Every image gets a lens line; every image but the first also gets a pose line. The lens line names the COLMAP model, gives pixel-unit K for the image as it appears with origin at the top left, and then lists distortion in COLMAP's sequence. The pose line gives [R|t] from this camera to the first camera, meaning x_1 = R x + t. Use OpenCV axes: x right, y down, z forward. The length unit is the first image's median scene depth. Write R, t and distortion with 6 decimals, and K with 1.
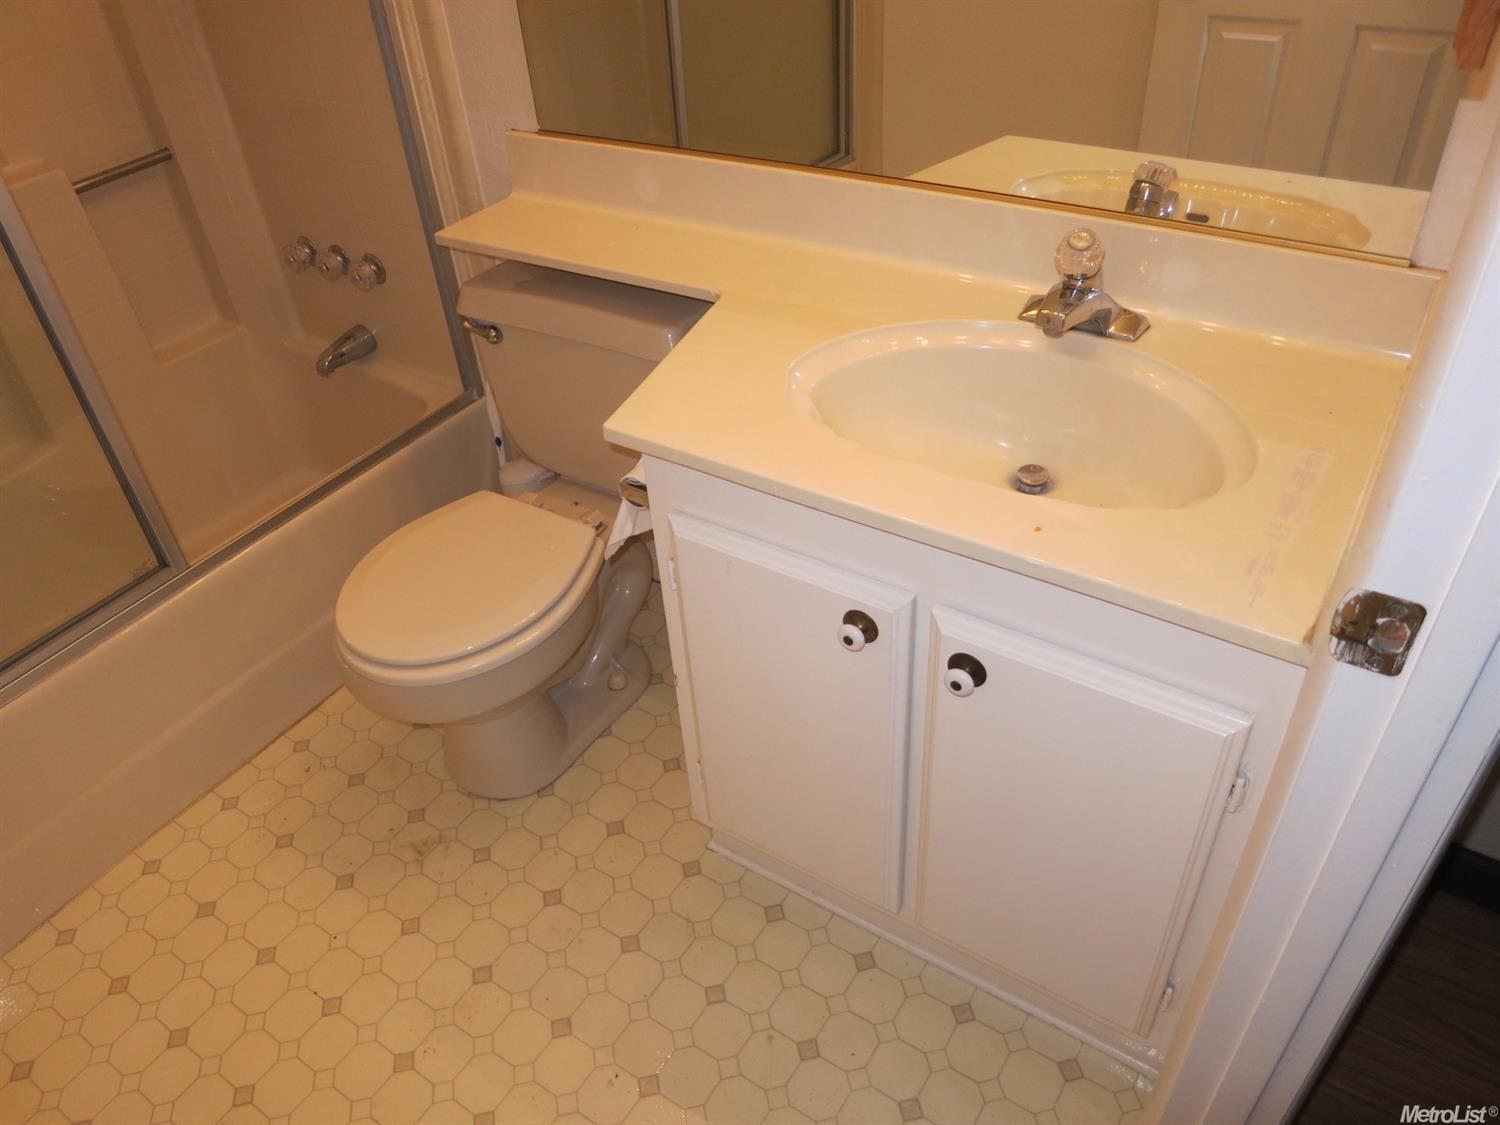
lens RADIAL K [[1080.4, 0, 753.2], [0, 1080.4, 567.5], [0, 0, 1]] dist [-0.051556, 0.014060]
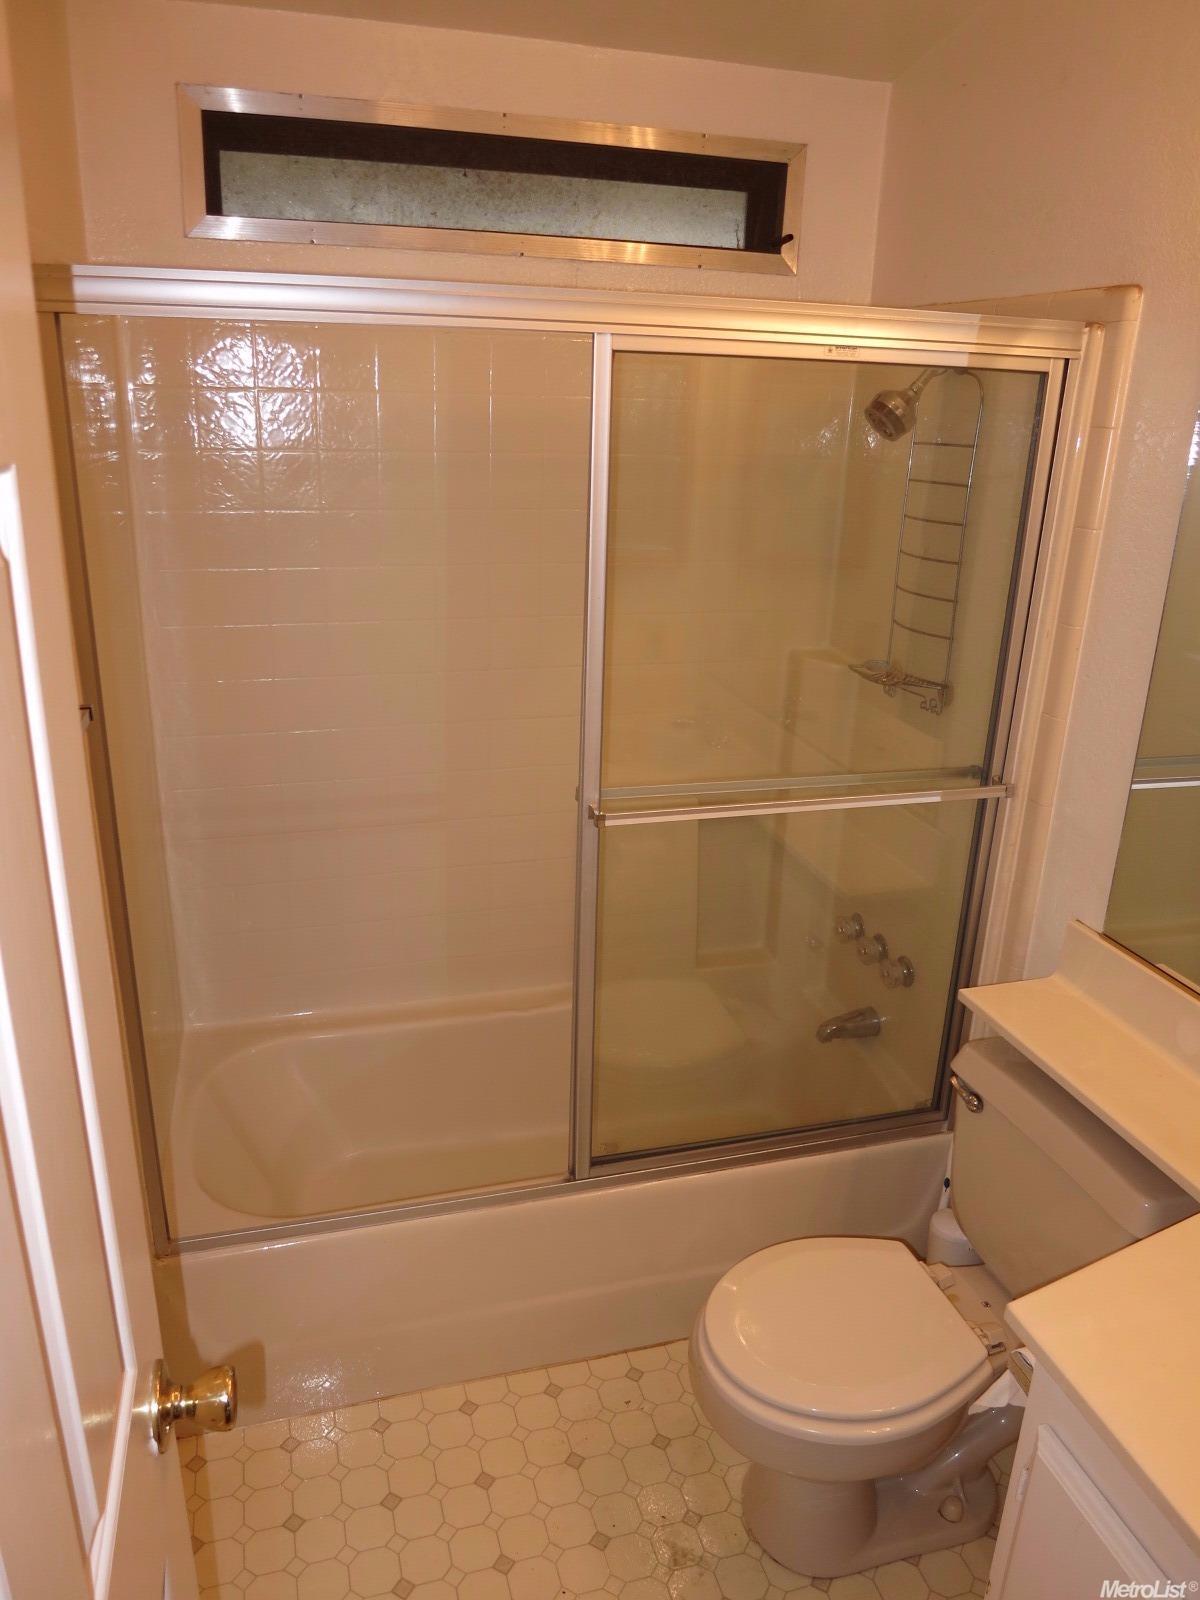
lens RADIAL K [[1152.4, 0, 607.4], [0, 1152.4, 798.6], [0, 0, 1]] dist [-0.051556, 0.014060]
pose [[0.758831, 0.289919, -0.583201, 0.030505], [-0.464650, 0.868460, -0.172853, -0.114811], [0.456373, 0.402151, 0.793725, -0.093104]]
